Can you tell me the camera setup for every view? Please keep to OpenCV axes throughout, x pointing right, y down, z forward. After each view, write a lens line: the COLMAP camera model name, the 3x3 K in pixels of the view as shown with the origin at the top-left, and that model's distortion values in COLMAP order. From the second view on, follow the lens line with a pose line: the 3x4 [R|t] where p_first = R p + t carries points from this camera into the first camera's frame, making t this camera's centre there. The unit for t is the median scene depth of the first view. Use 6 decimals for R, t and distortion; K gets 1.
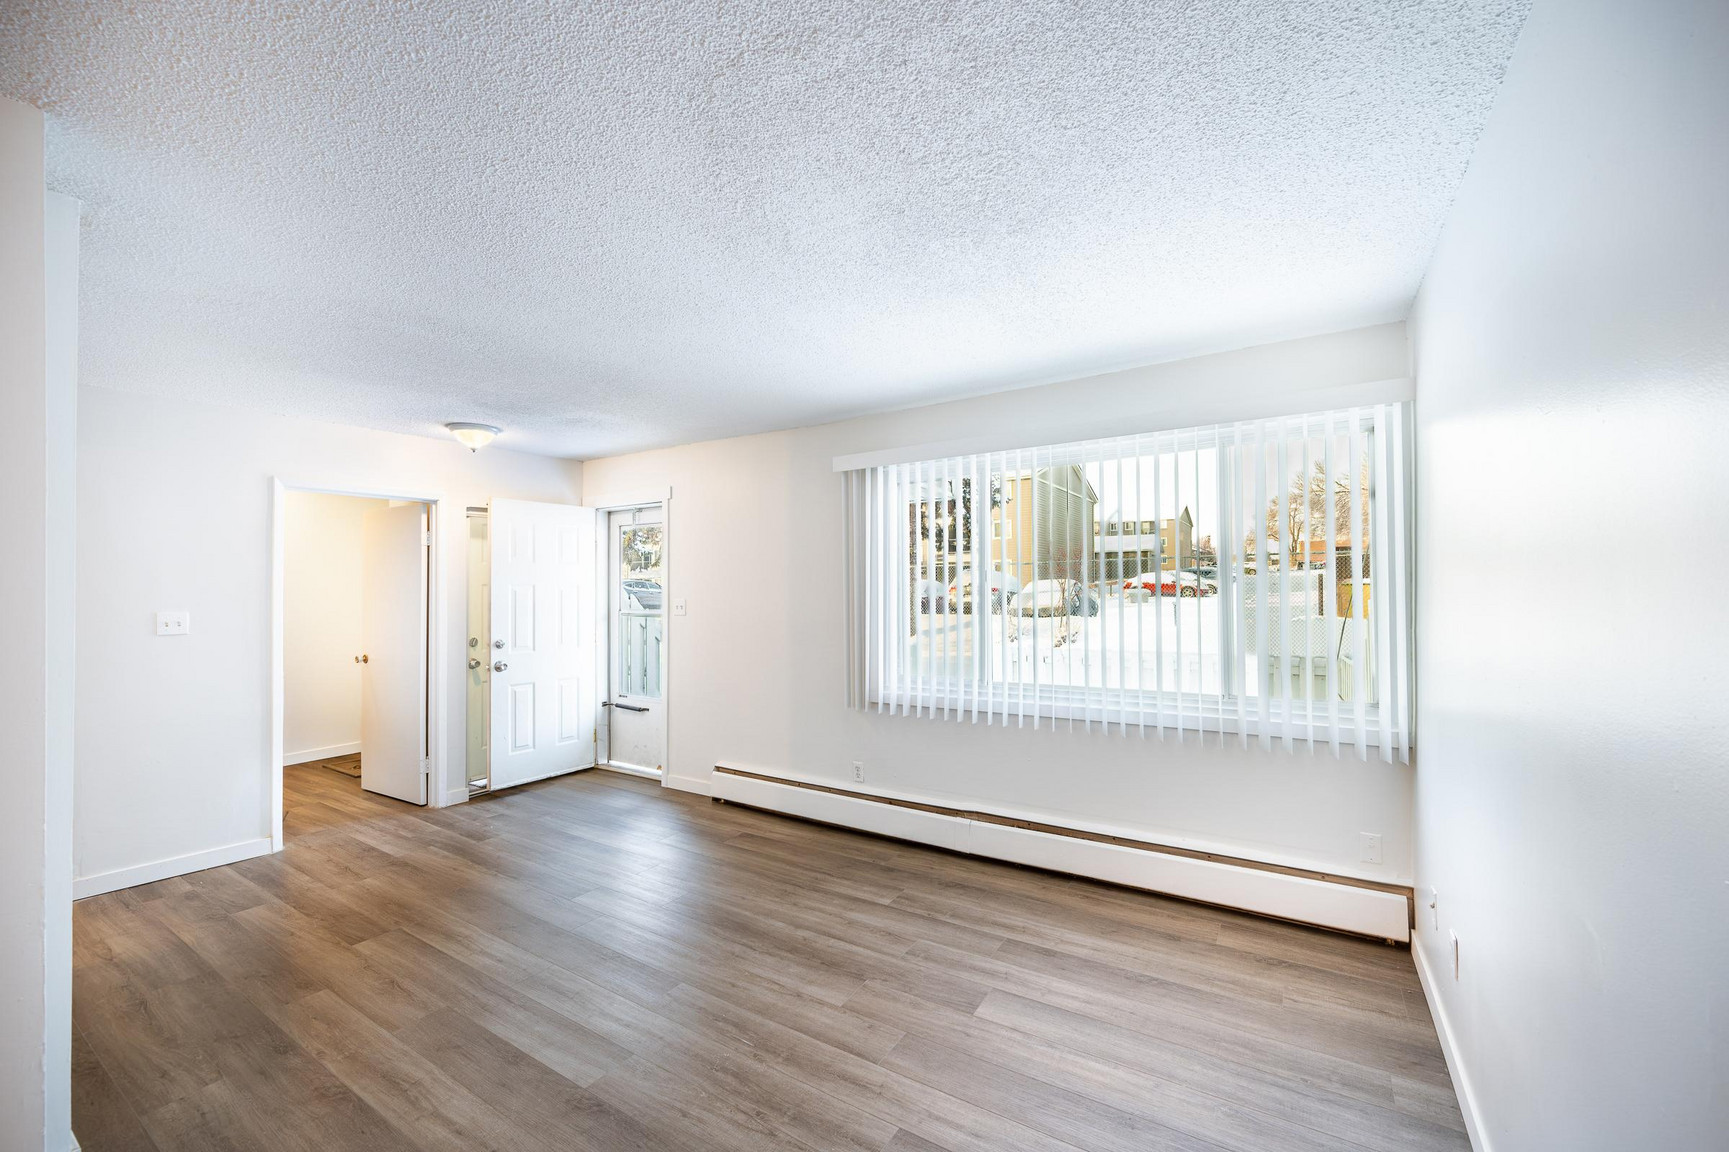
lens RADIAL K [[684.0, 0, 868.6], [0, 684.0, 588.1], [0, 0, 1]] dist [-0.003895, 0.000228]
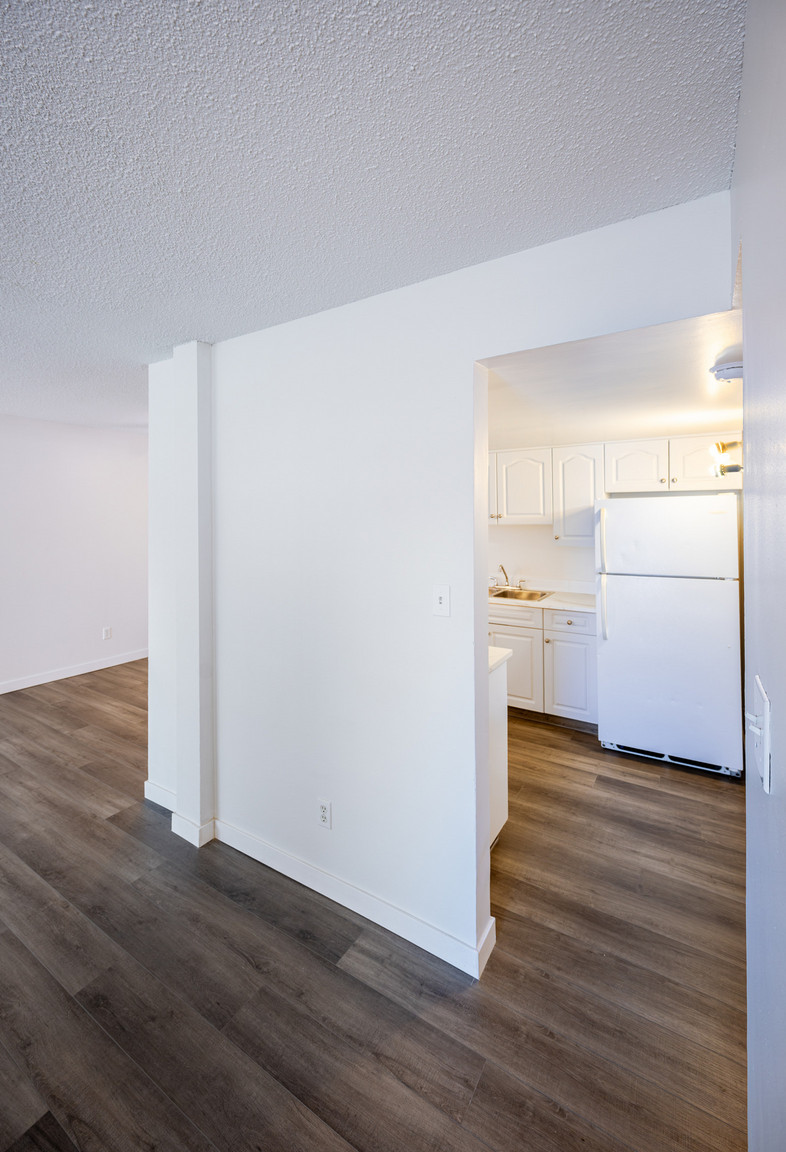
lens RADIAL K [[486.8, 0, 391.1], [0, 486.8, 510.6], [0, 0, 1]] dist [0.002837, 0.000096]
pose [[-0.999899, 0.012126, 0.007478, -0.911566], [0.012084, 0.999911, -0.005652, -0.032666], [-0.007546, -0.005561, -0.999956, 1.220938]]
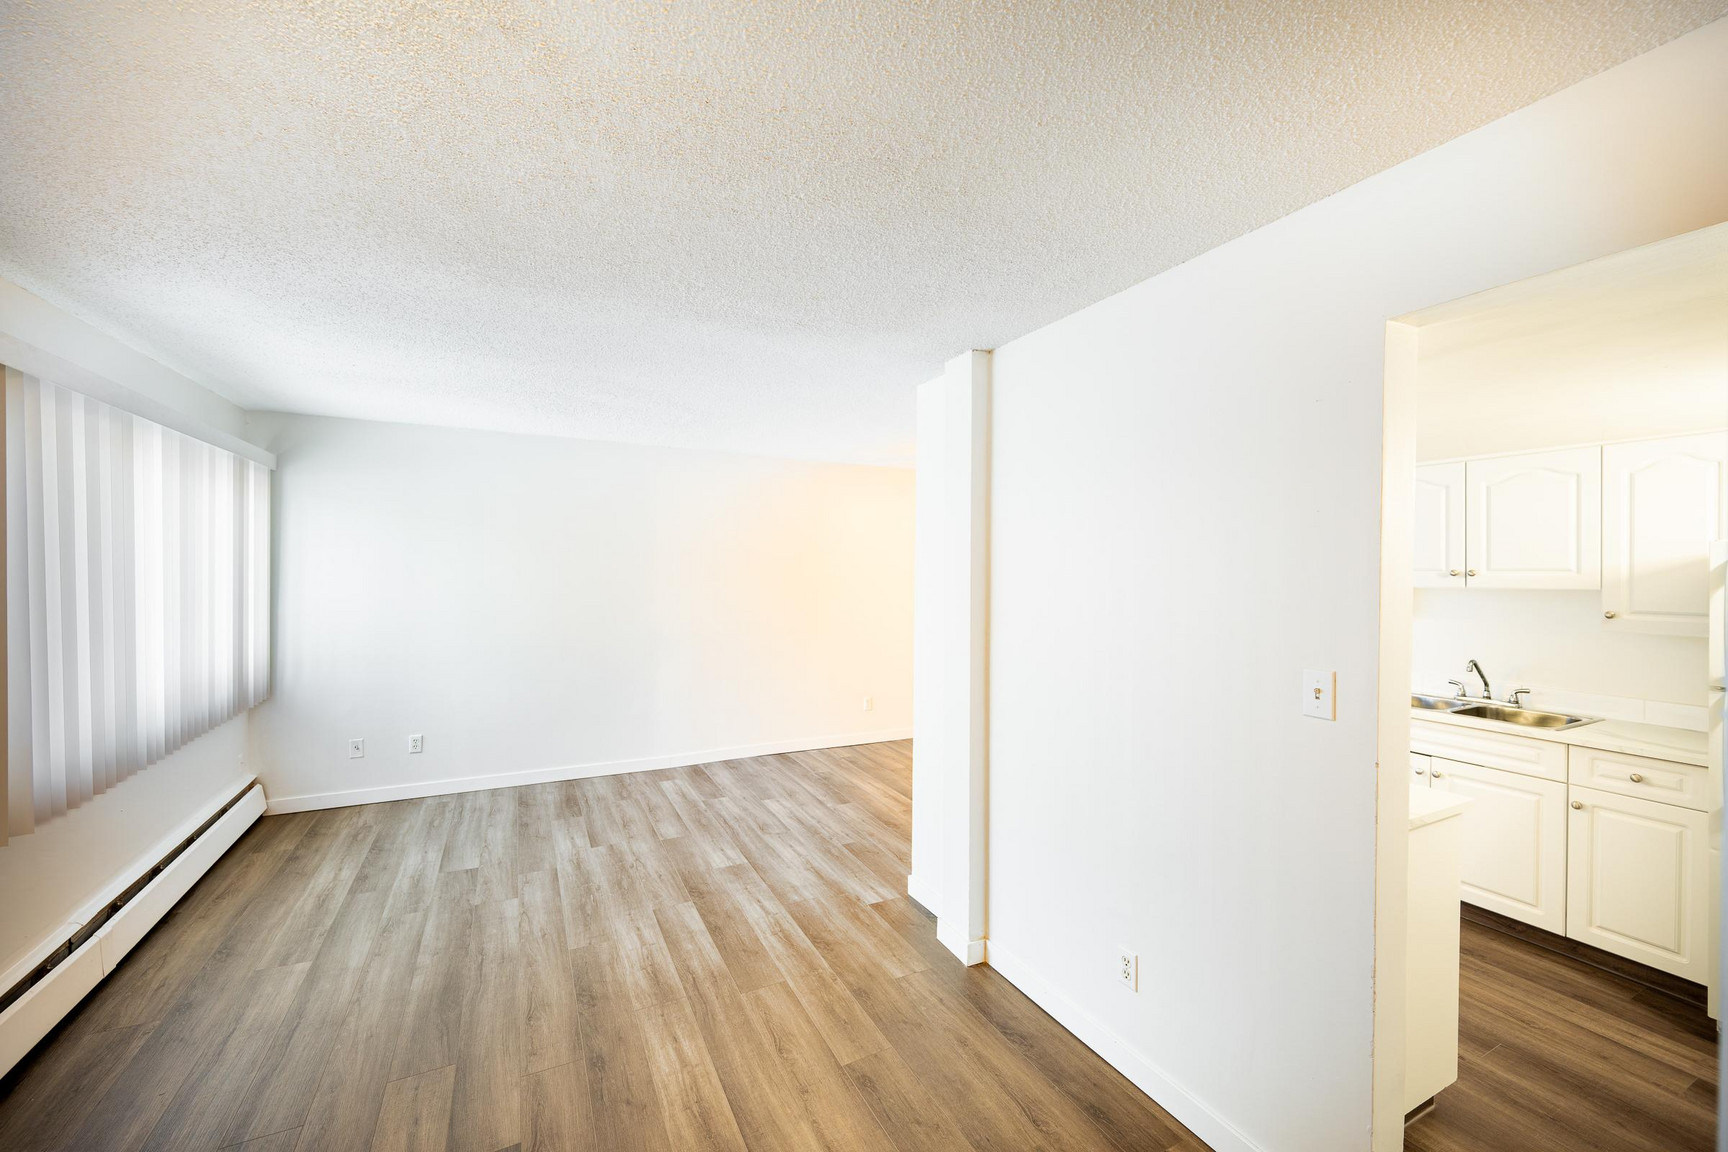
lens RADIAL K [[683.6, 0, 856.6], [0, 683.6, 571.4], [0, 0, 1]] dist [-0.003895, 0.000228]
pose [[-0.853895, -0.002663, 0.520438, -0.932518], [-0.000915, 0.999993, 0.003616, -0.028112], [-0.520444, 0.002611, -0.853892, 1.278194]]
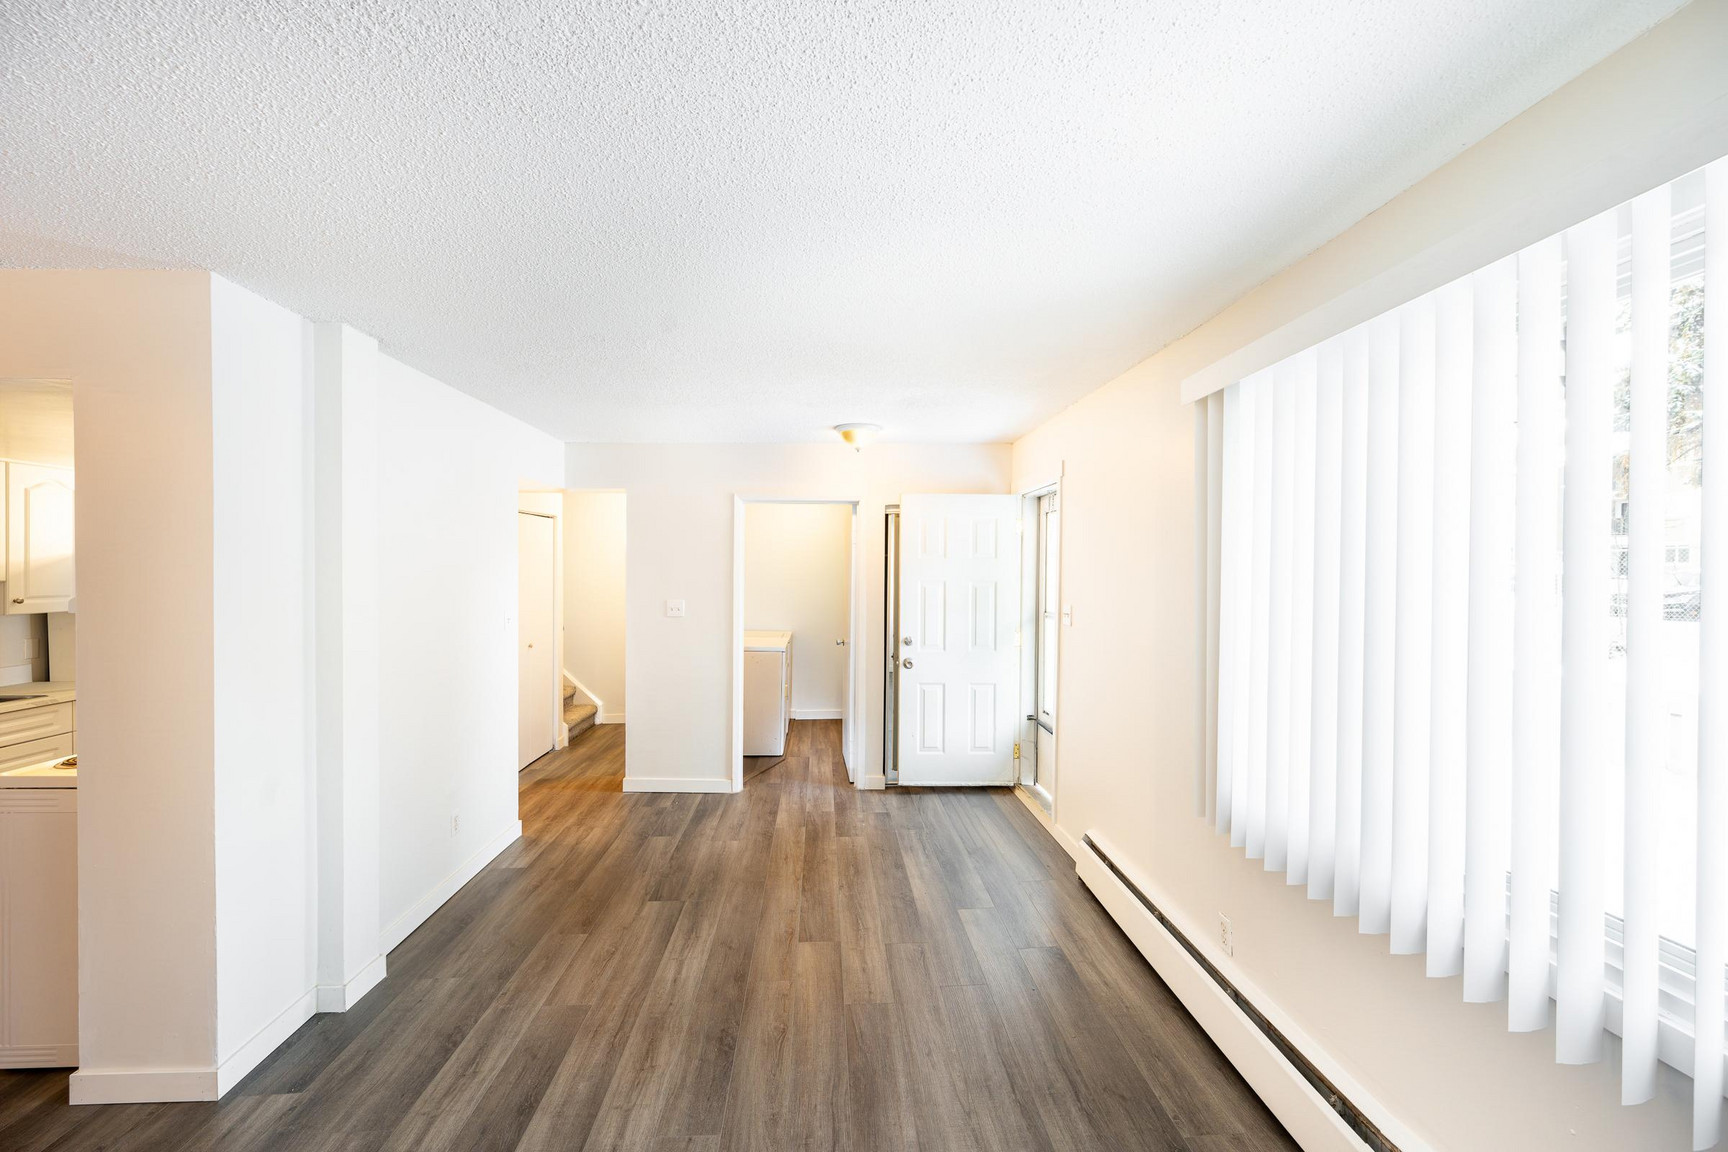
lens RADIAL K [[683.6, 0, 868.2], [0, 683.6, 577.6], [0, 0, 1]] dist [-0.003895, 0.000228]
pose [[0.585336, 0.021650, -0.810502, 0.315198], [-0.008642, 0.999753, 0.020464, -0.039575], [0.810745, -0.004973, 0.585378, 0.524707]]
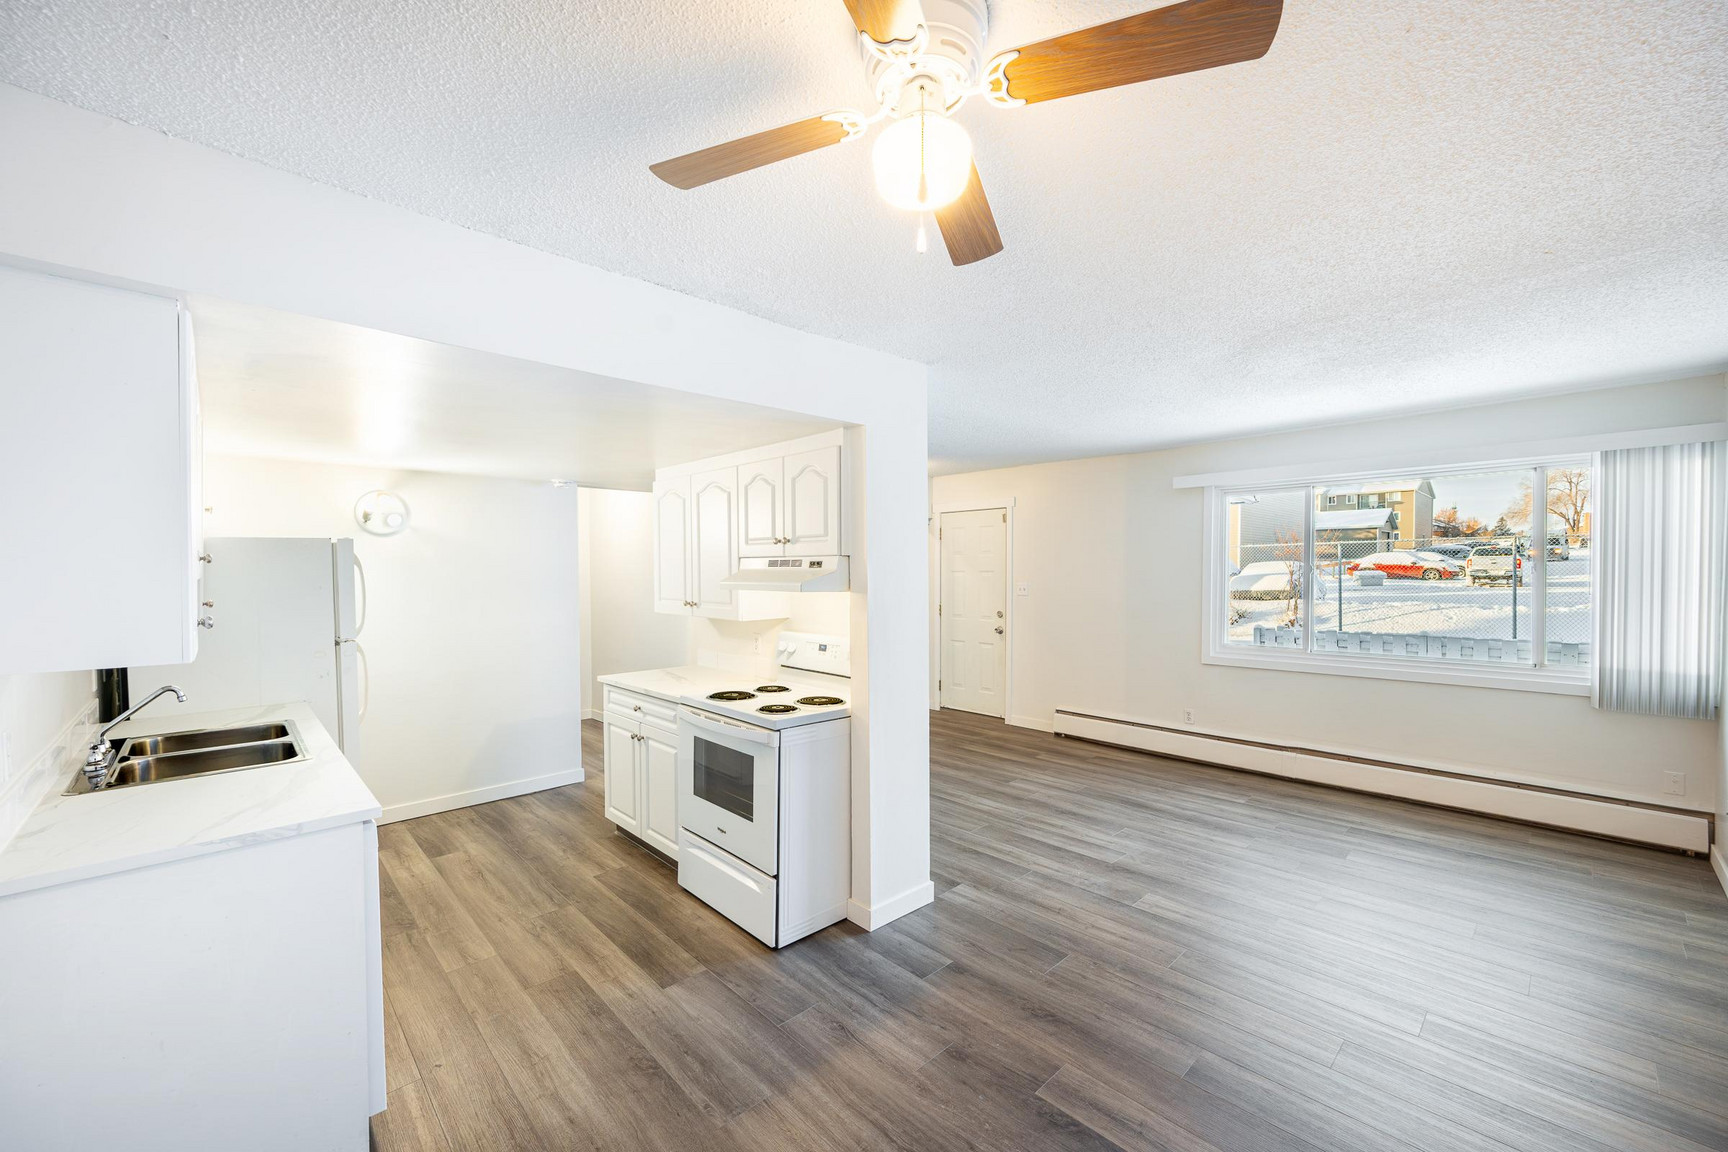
lens RADIAL K [[683.6, 0, 868.1], [0, 683.6, 577.5], [0, 0, 1]] dist [-0.003895, 0.000228]
pose [[0.969557, 0.006464, -0.244779, -0.352977], [-0.002936, 0.999887, 0.014777, -0.017503], [0.244847, -0.013608, 0.969466, -0.505368]]
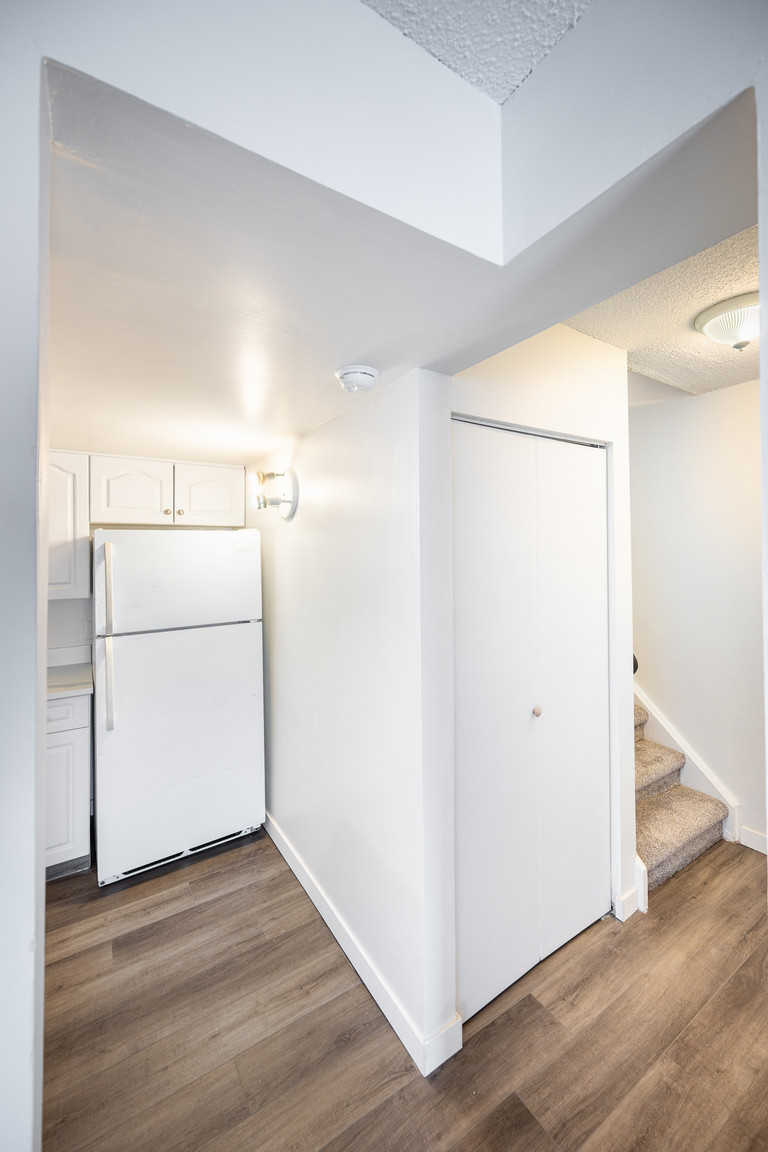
lens RADIAL K [[455.8, 0, 393.1], [0, 455.8, 553.2], [0, 0, 1]] dist [-0.003895, 0.000228]
pose [[-0.412641, -0.002387, -0.910891, -0.914211], [0.002691, 0.999989, -0.003839, -0.017998], [0.910890, -0.004036, -0.412630, 0.876024]]
